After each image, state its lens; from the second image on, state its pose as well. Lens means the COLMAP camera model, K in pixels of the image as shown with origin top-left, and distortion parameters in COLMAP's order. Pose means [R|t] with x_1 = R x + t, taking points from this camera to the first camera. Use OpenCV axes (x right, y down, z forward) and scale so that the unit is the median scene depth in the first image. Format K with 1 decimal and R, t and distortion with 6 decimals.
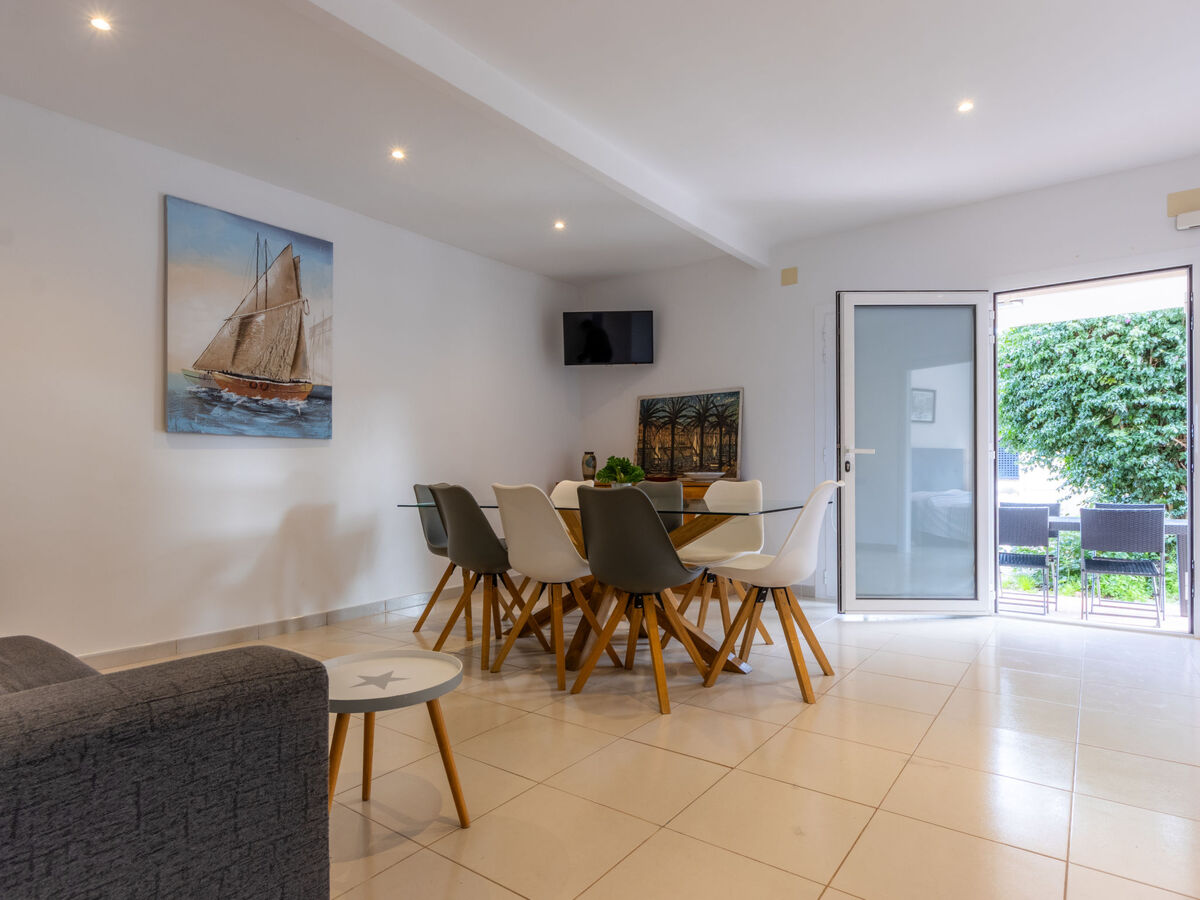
lens RADIAL K [[673.0, 0, 596.1], [0, 673.0, 461.5], [0, 0, 1]] dist [0.004484, -0.000395]
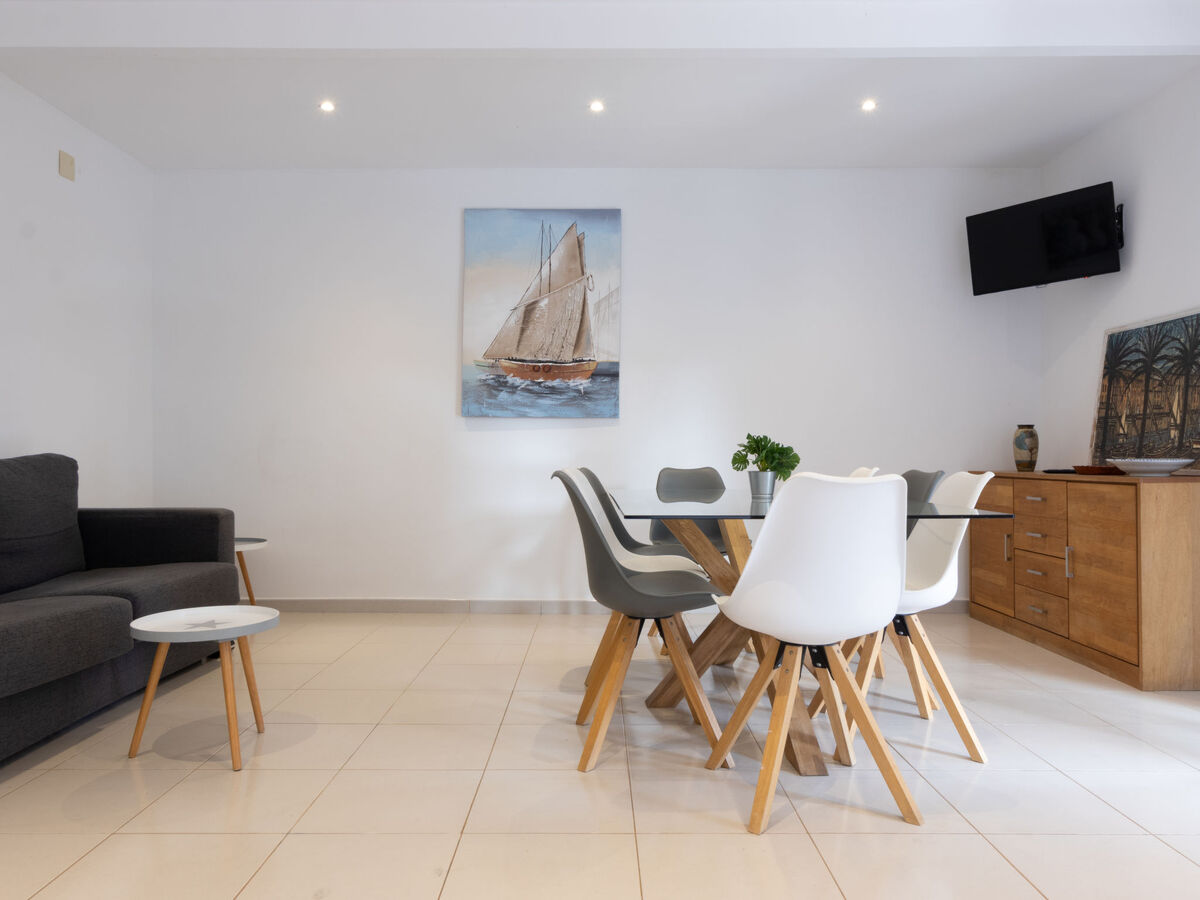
lens RADIAL K [[848.6, 0, 599.7], [0, 848.6, 440.4], [0, 0, 1]] dist [0.009354, 0.003379]
pose [[0.602387, -0.003823, -0.798195, 0.561404], [0.004836, 0.999988, -0.001140, -0.000539], [0.798189, -0.003173, 0.602399, 0.274080]]
